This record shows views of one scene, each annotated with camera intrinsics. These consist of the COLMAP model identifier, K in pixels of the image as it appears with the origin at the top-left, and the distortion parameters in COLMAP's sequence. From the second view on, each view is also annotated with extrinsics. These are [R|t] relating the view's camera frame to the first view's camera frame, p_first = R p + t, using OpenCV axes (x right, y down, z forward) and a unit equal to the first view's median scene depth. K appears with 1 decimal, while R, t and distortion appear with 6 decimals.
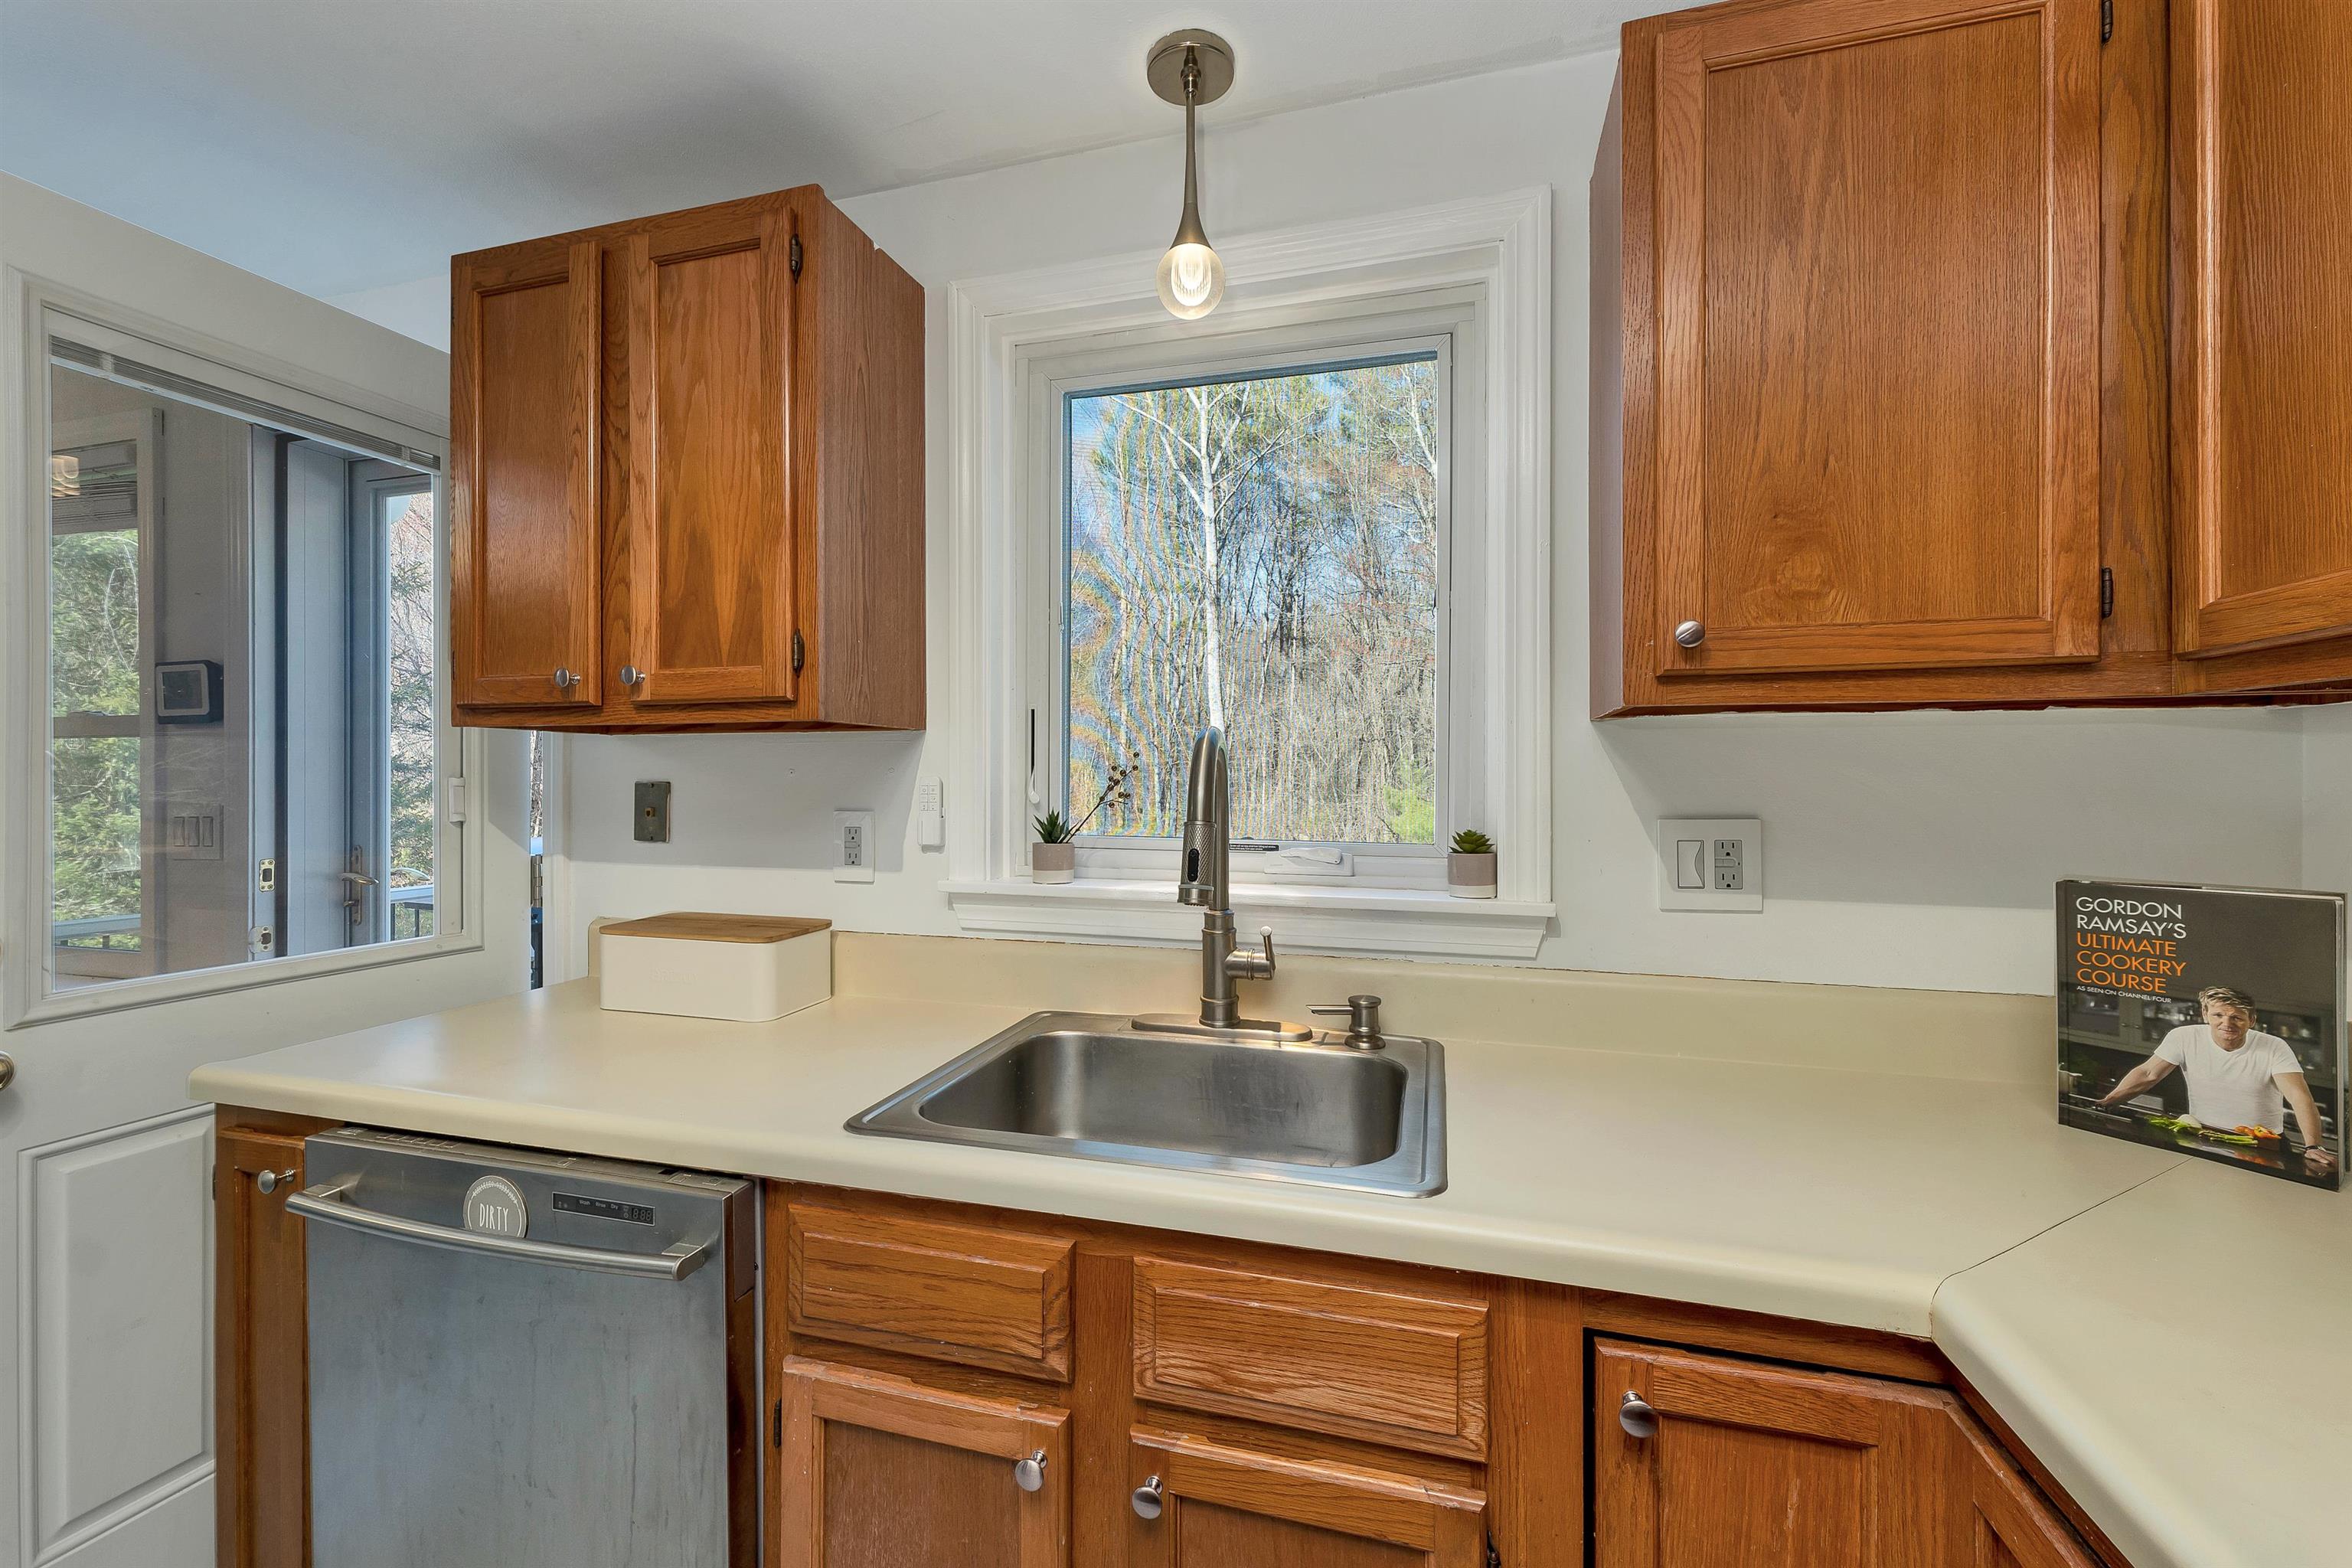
lens RADIAL K [[966.5, 0, 1179.2], [0, 966.5, 771.8], [0, 0, 1]] dist [0.001360, 0.000200]
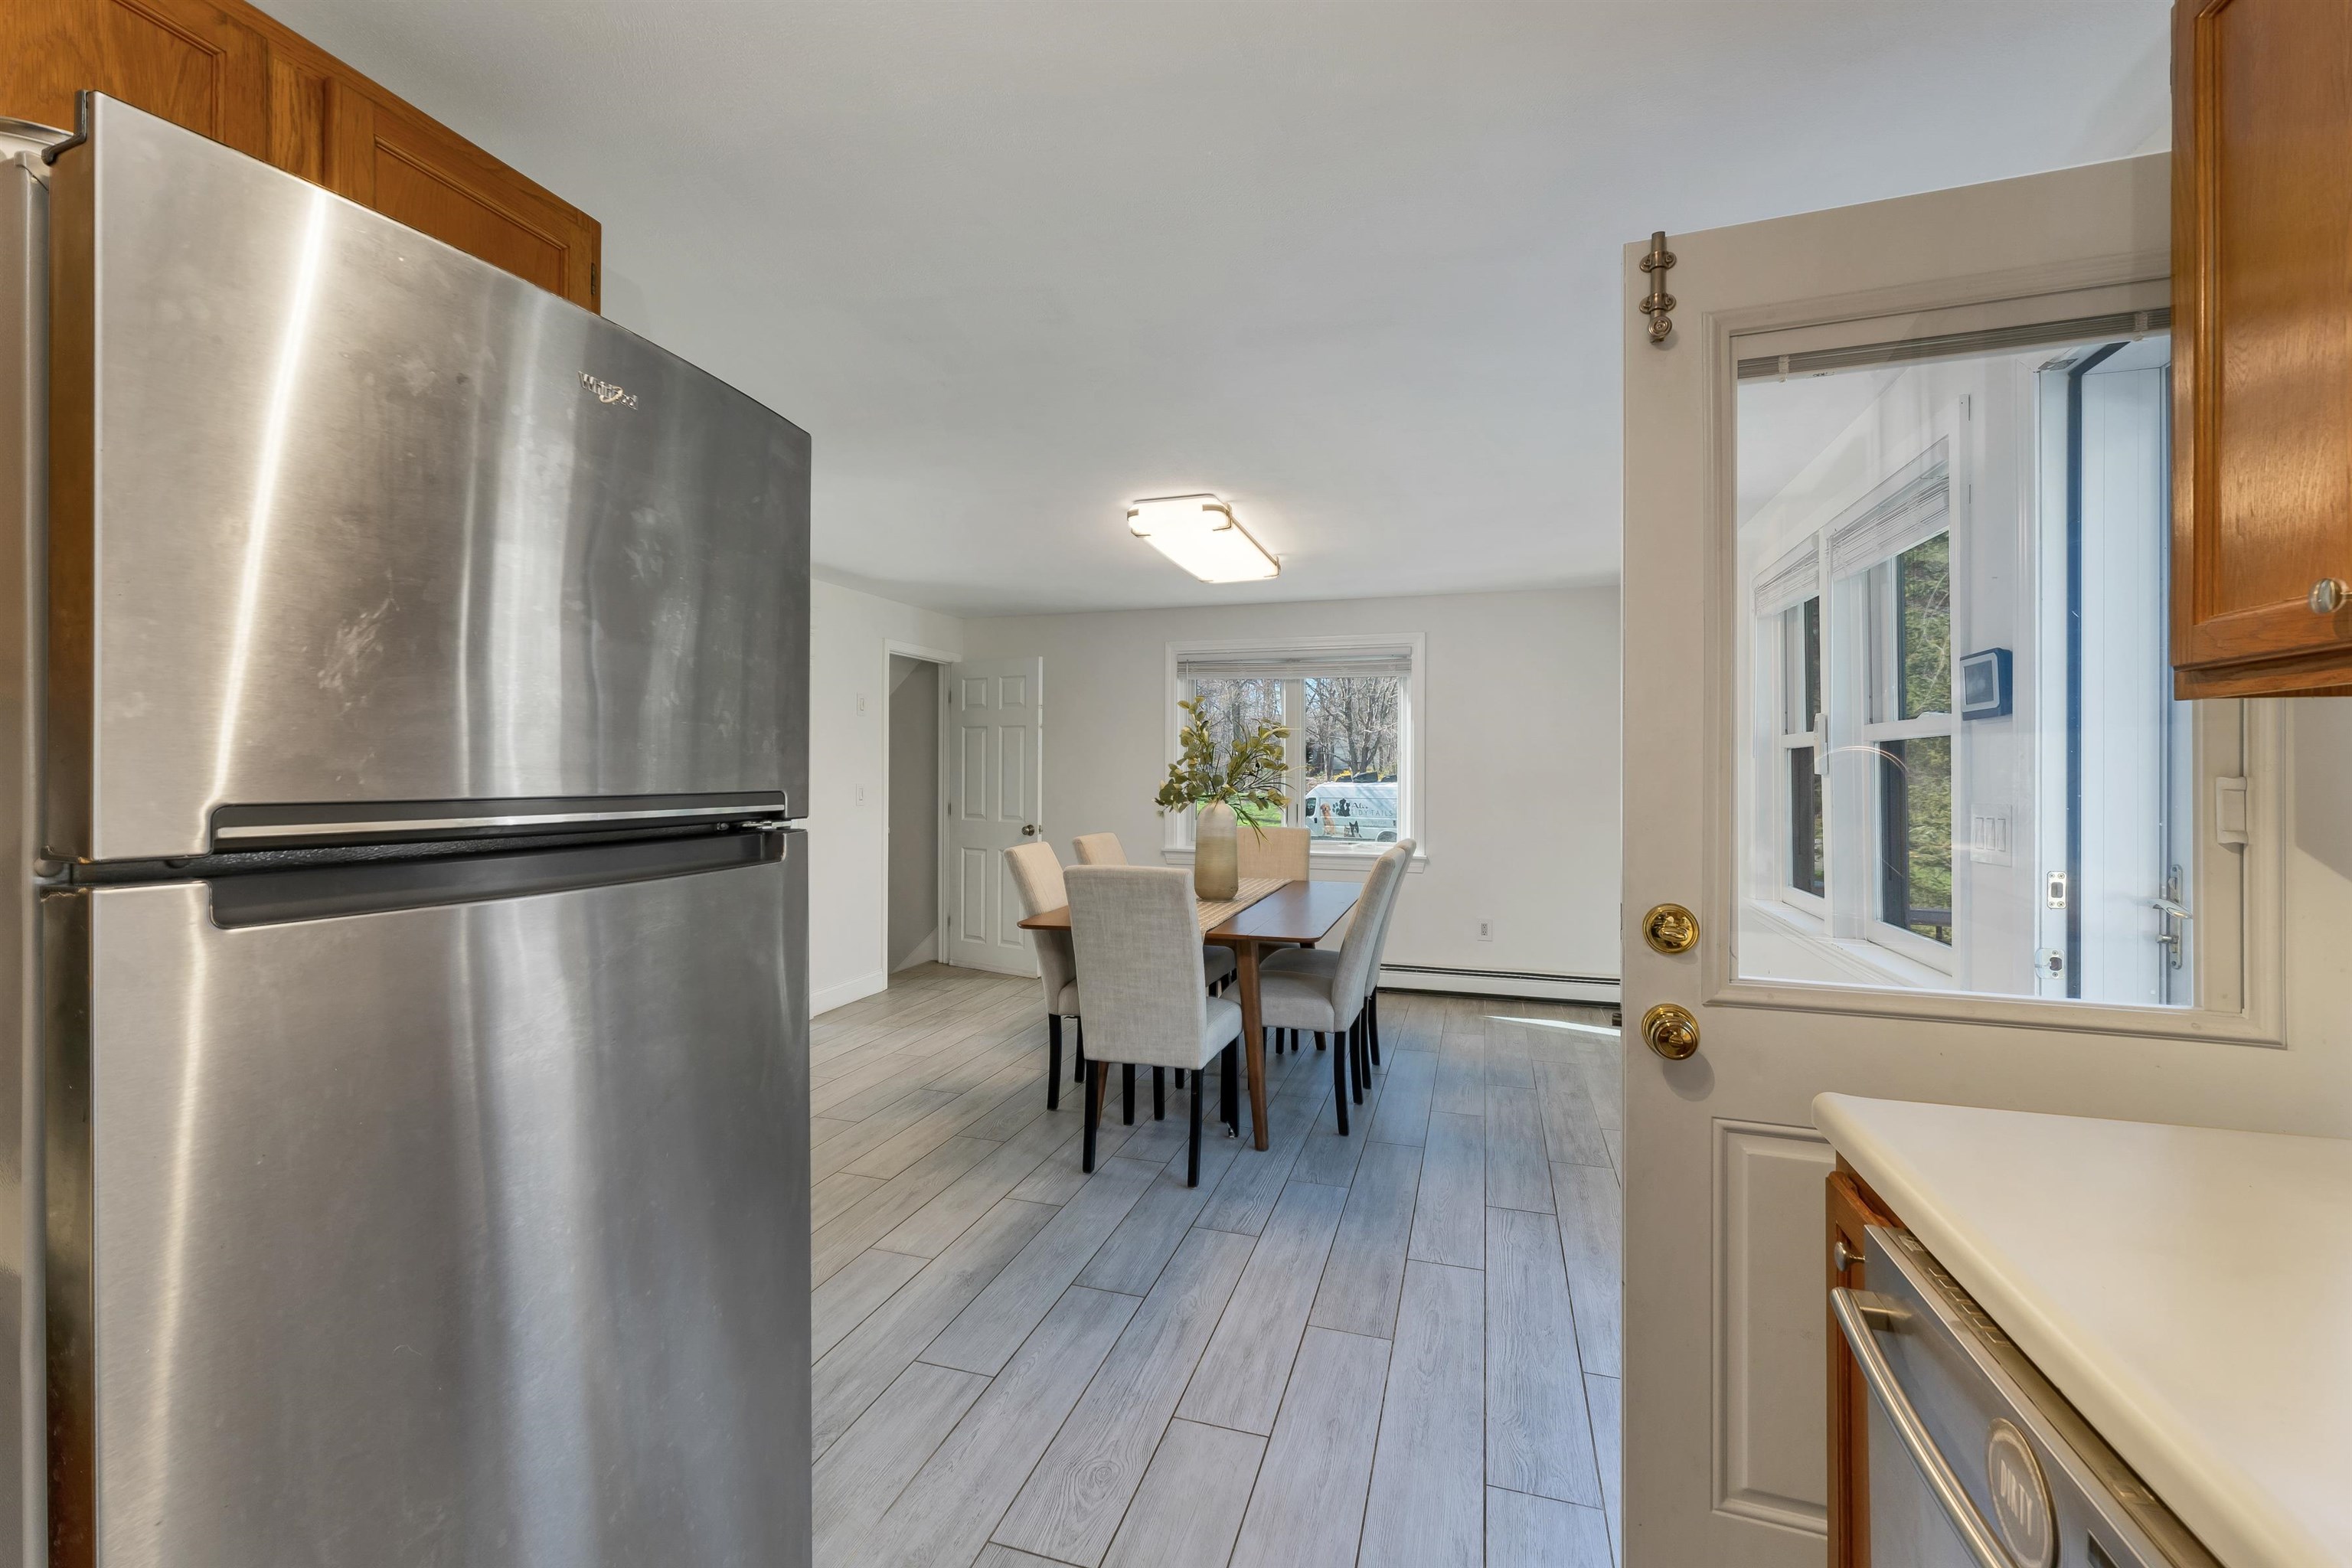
lens RADIAL K [[996.2, 0, 1175.9], [0, 996.2, 760.0], [0, 0, 1]] dist [-0.000769, -0.000196]
pose [[-0.038004, -0.008375, -0.999242, -0.040083], [-0.002801, 0.999962, -0.008274, 0.000888], [0.999274, 0.002485, -0.038026, 0.360897]]
